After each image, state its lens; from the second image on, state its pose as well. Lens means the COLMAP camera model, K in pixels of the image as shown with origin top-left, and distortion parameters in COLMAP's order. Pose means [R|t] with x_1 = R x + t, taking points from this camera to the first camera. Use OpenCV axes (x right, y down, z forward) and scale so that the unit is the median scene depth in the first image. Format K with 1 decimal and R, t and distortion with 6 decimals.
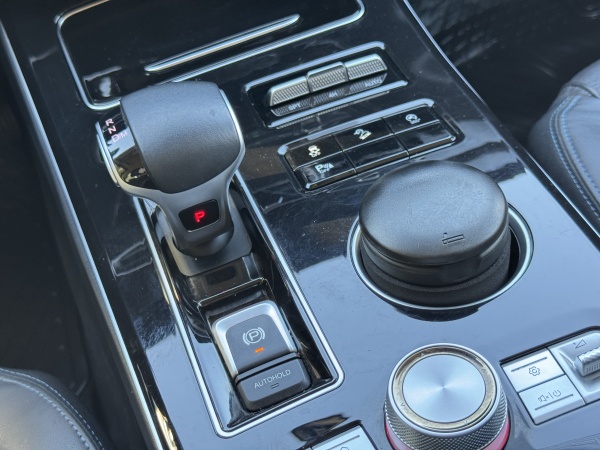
lens RADIAL K [[878.3, 0, 303.0], [0, 878.3, 227.8], [0, 0, 1]] dist [0.072995, 0.000000]
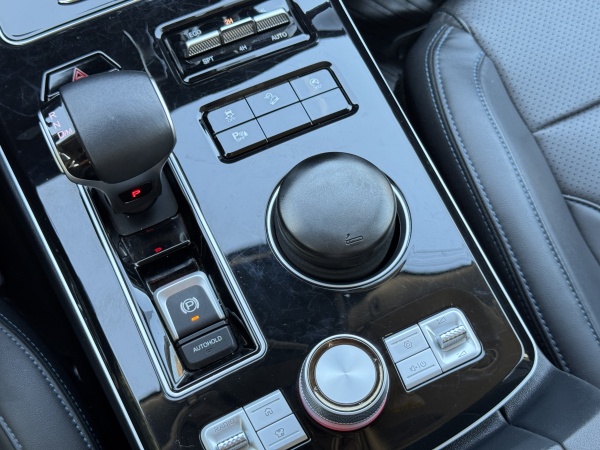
lens RADIAL K [[878.3, 0, 294.0], [0, 878.3, 222.2], [0, 0, 1]] dist [0.072995, 0.000000]
pose [[0.981868, -0.013023, 0.189117, -0.136380], [-0.055060, 0.935036, 0.350252, -0.403361], [-0.181392, -0.354314, 0.917365, -0.111884]]
